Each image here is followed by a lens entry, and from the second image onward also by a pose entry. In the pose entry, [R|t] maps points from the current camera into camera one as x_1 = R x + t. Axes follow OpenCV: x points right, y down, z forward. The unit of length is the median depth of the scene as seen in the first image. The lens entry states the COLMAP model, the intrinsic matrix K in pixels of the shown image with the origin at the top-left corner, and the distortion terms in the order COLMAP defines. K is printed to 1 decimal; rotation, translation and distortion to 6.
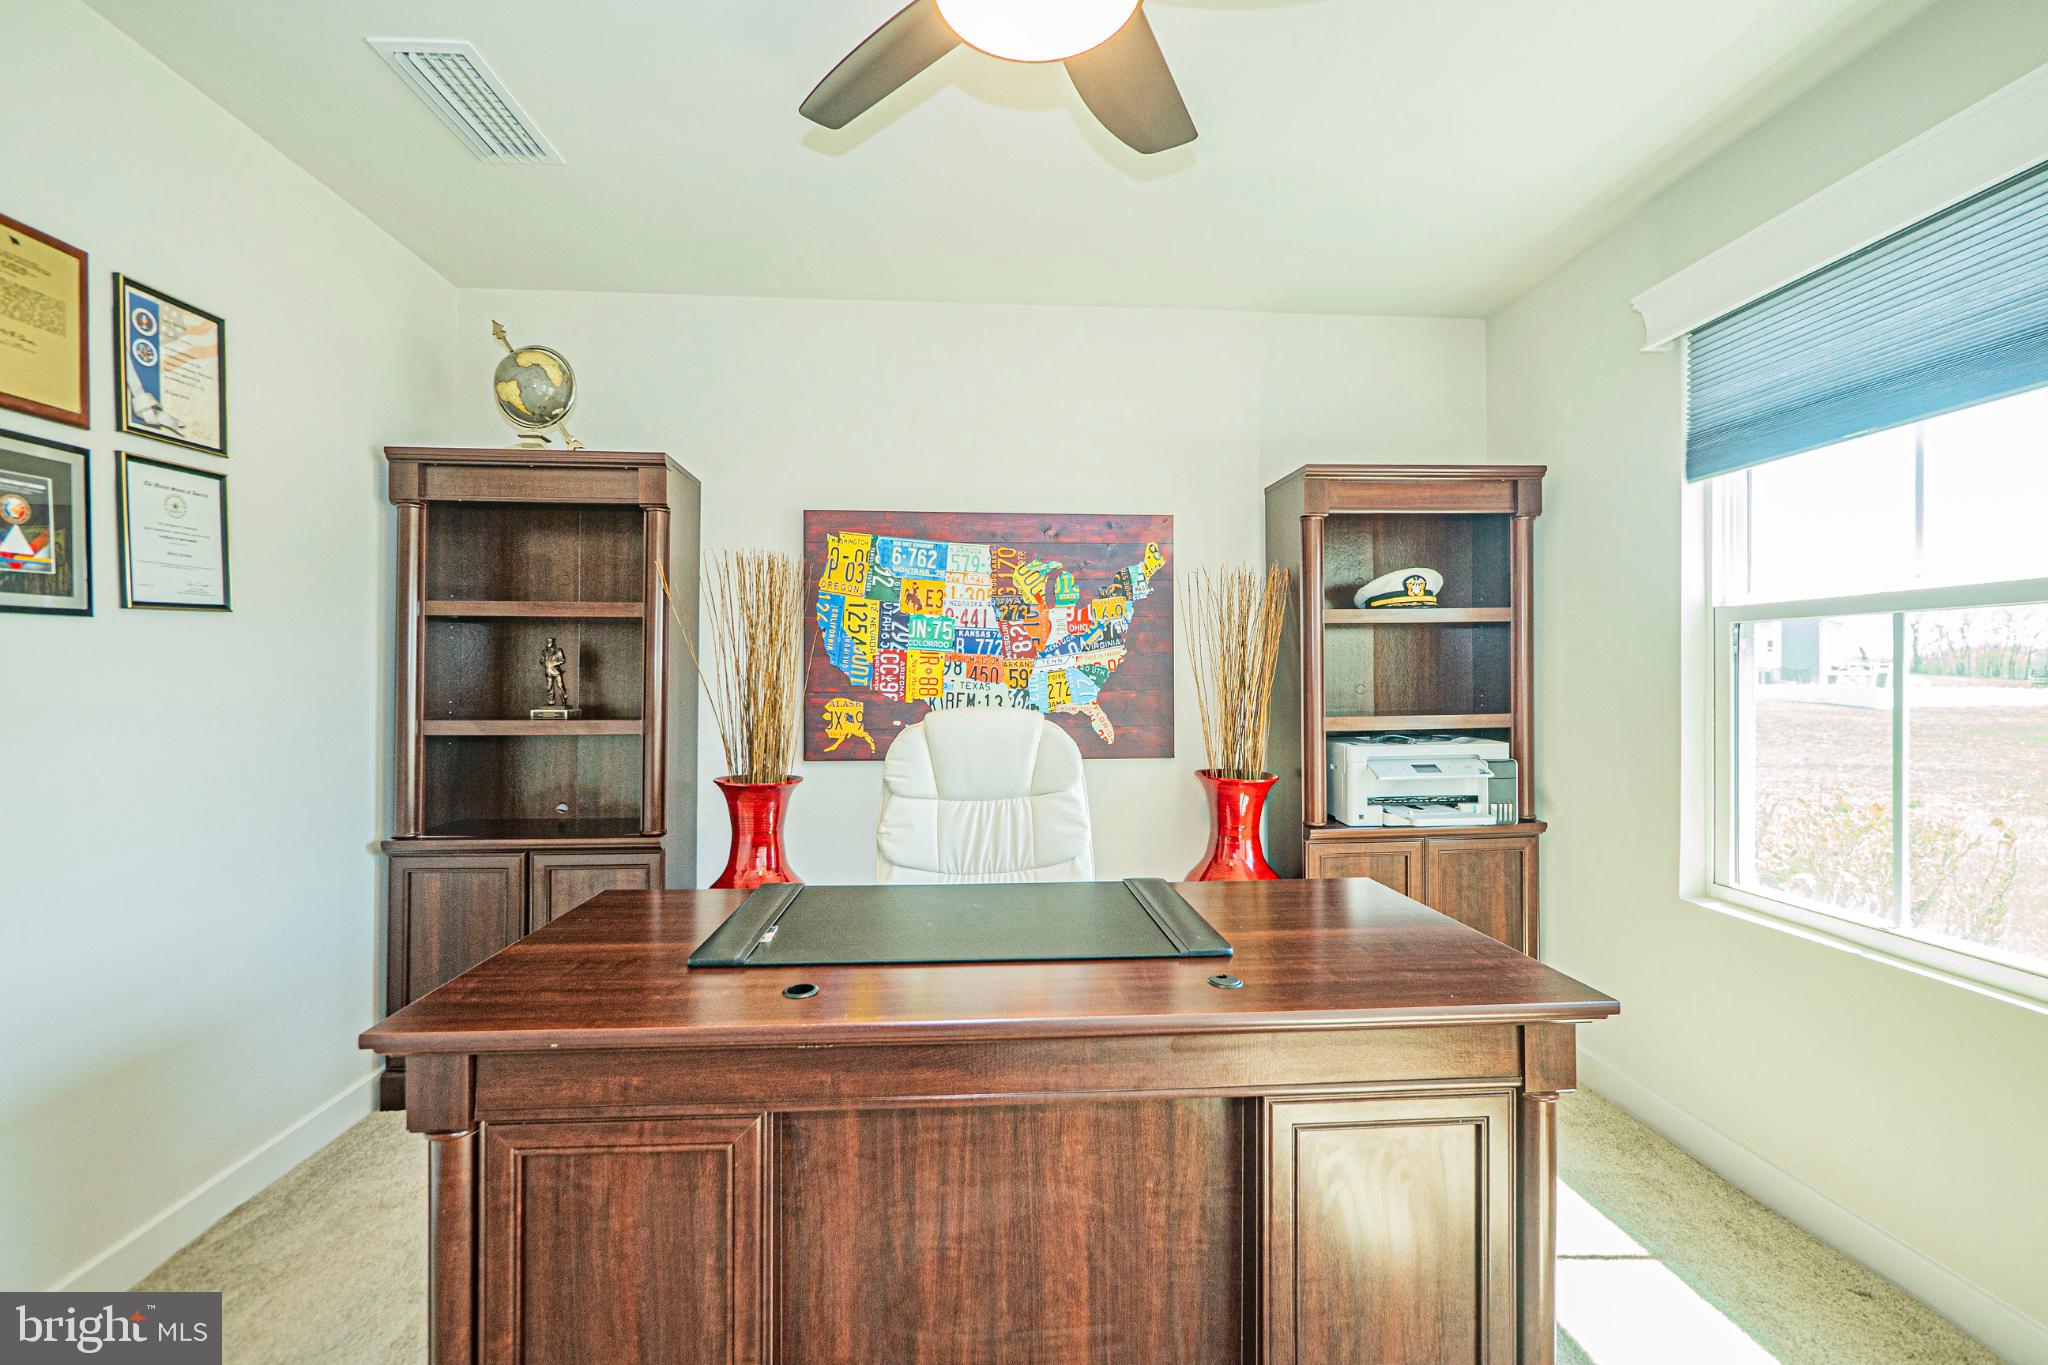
lens RADIAL K [[865.7, 0, 1017.3], [0, 865.7, 677.6], [0, 0, 1]] dist [-0.007162, 0.001662]
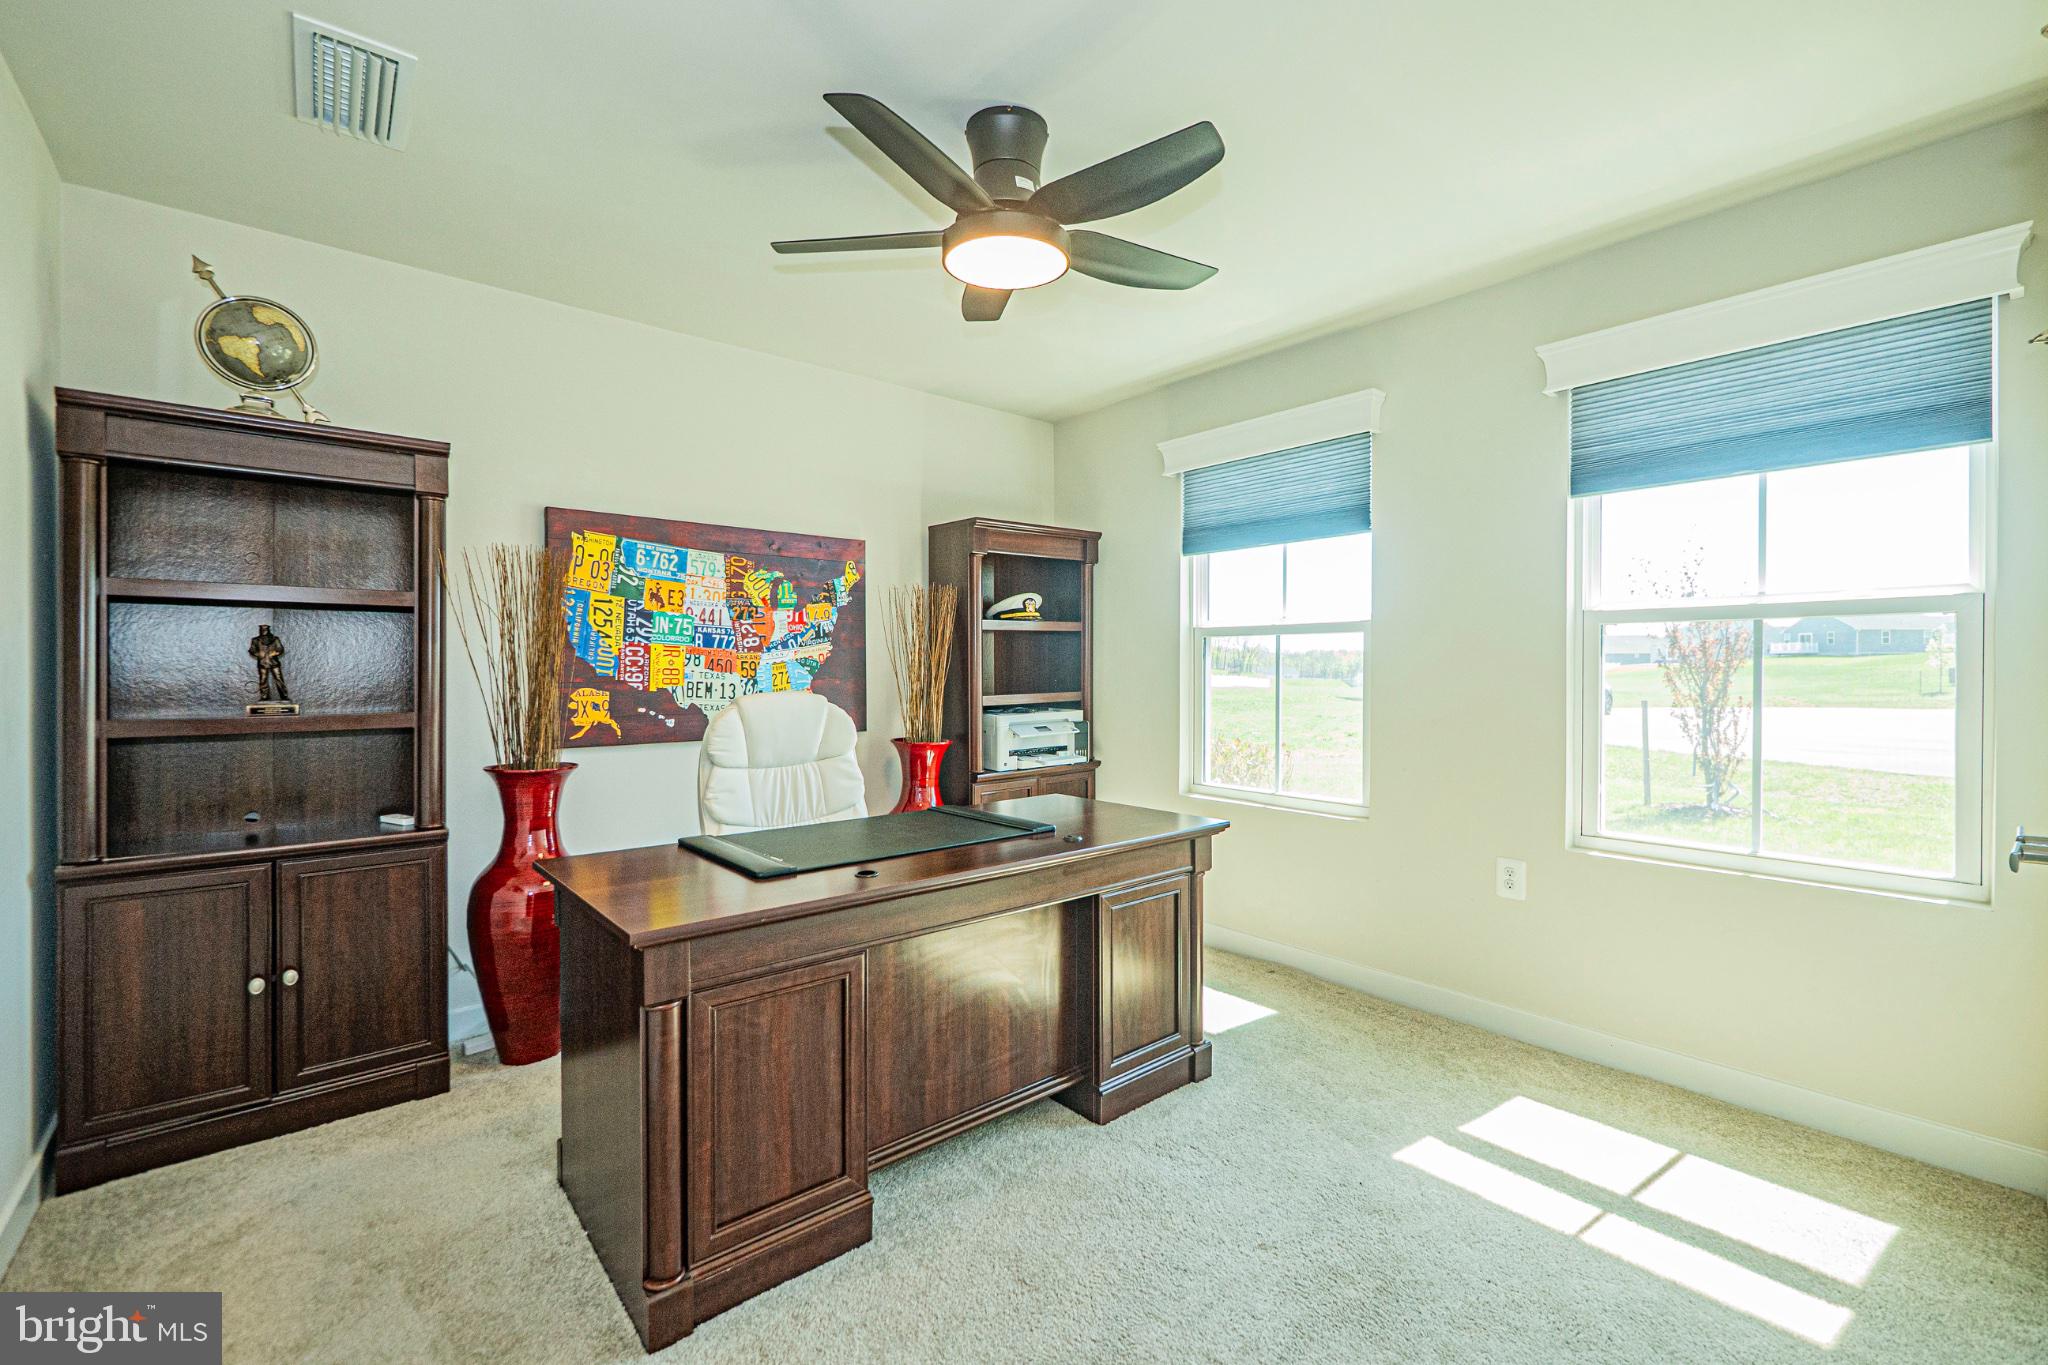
lens RADIAL K [[865.7, 0, 1017.4], [0, 865.7, 676.4], [0, 0, 1]] dist [-0.007162, 0.001662]
pose [[0.806646, -0.006870, 0.590995, -0.437849], [0.001982, 0.999958, 0.008919, 0.001155], [-0.591031, -0.006023, 0.806626, -0.179533]]
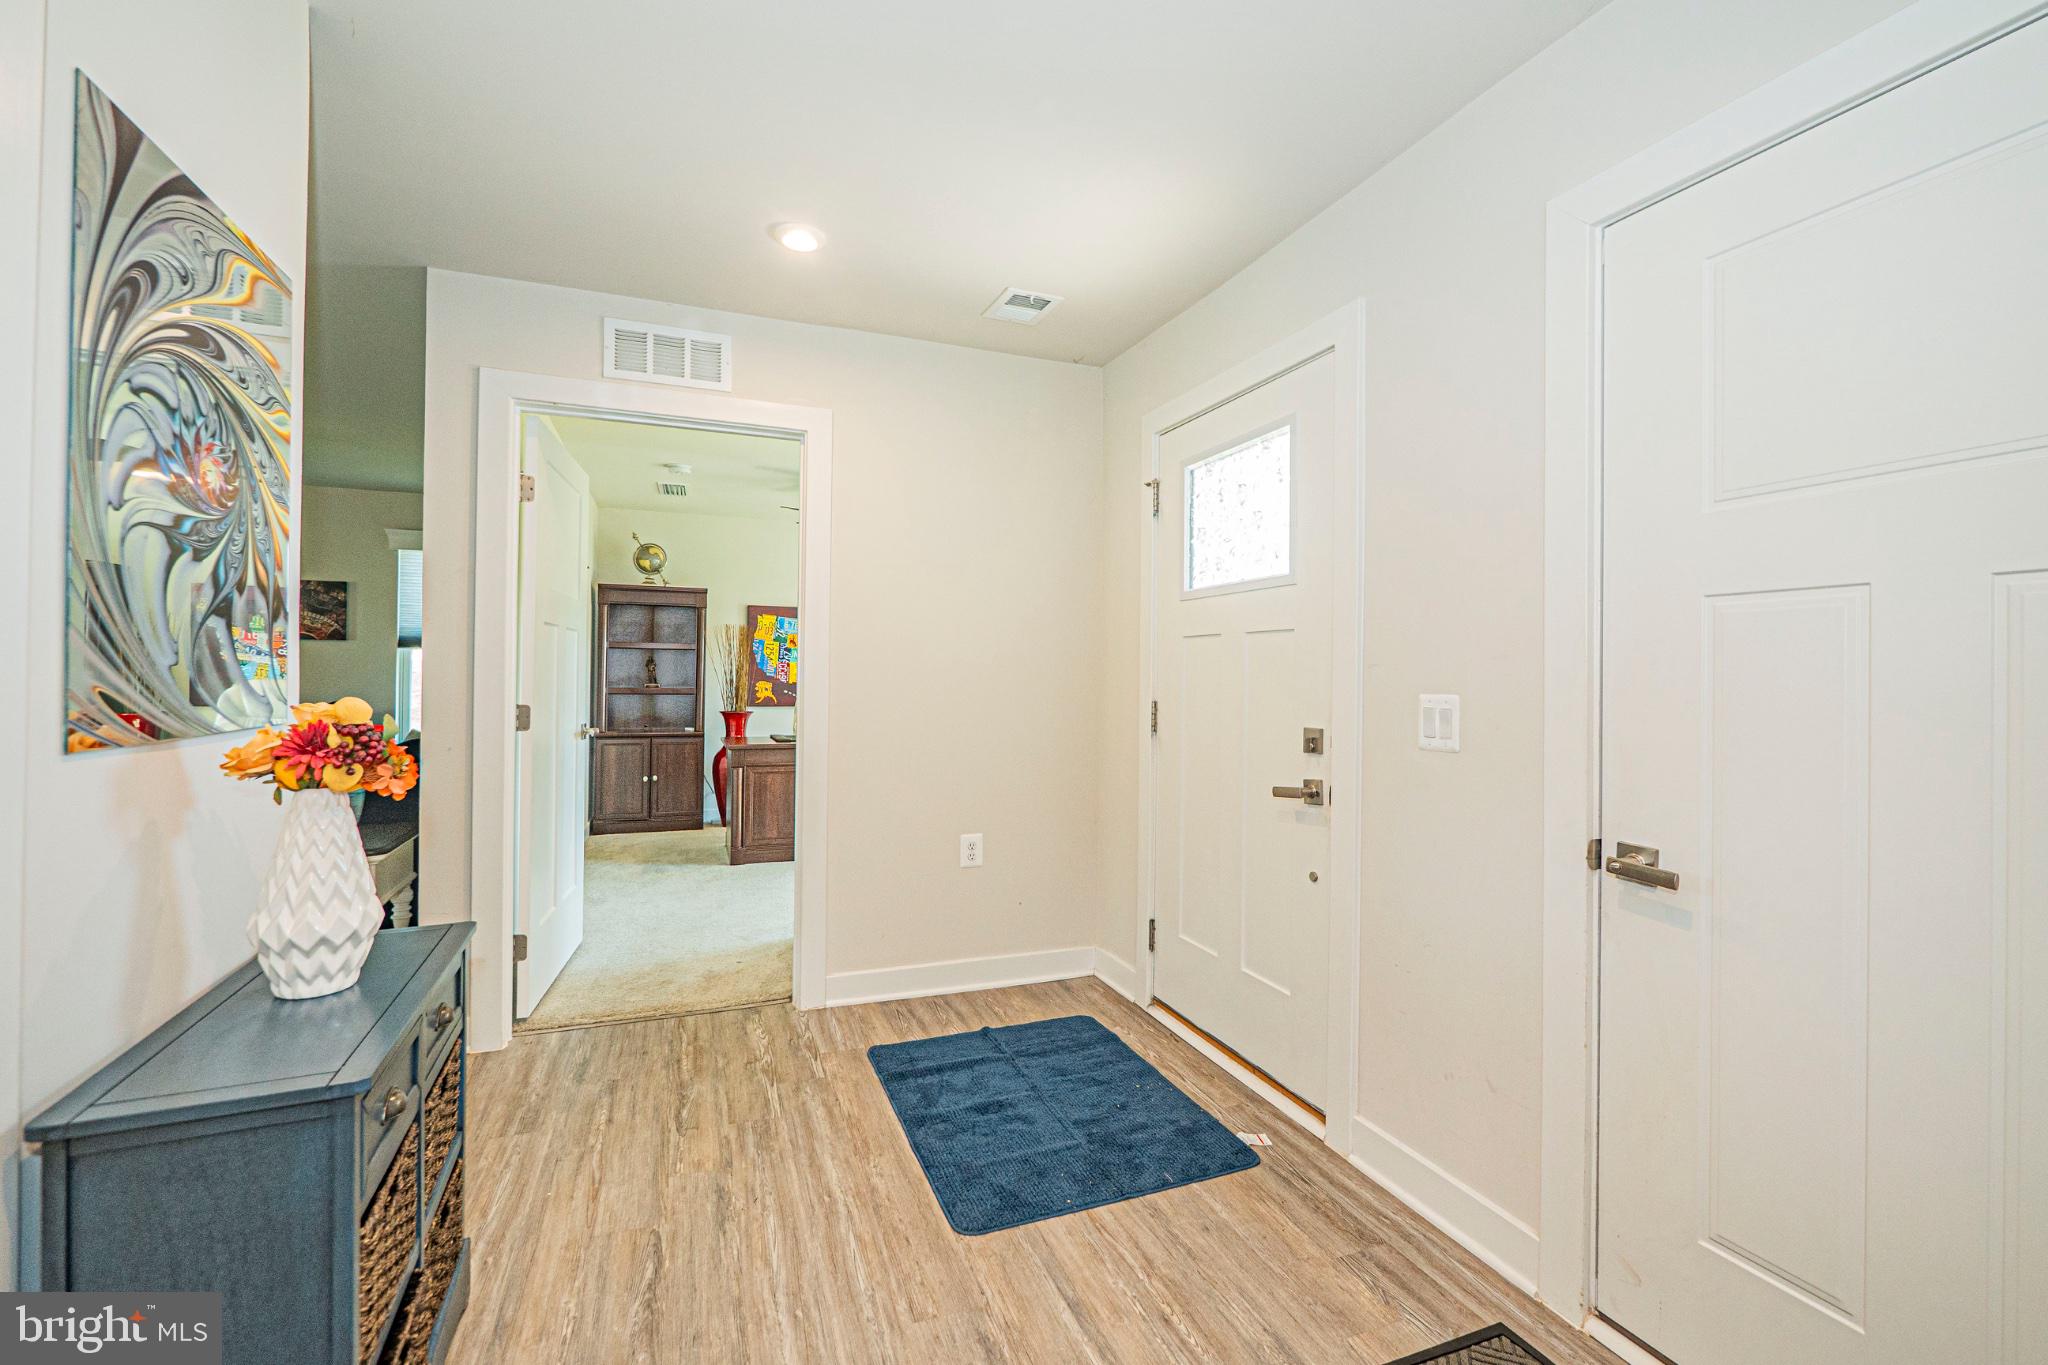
lens RADIAL K [[865.7, 0, 1025.9], [0, 865.7, 675.1], [0, 0, 1]] dist [-0.007162, 0.001662]
pose [[0.946412, 0.011822, 0.322745, -0.314699], [-0.010977, 0.999930, -0.004438, 0.009385], [-0.322775, 0.000657, 0.946476, -1.734968]]
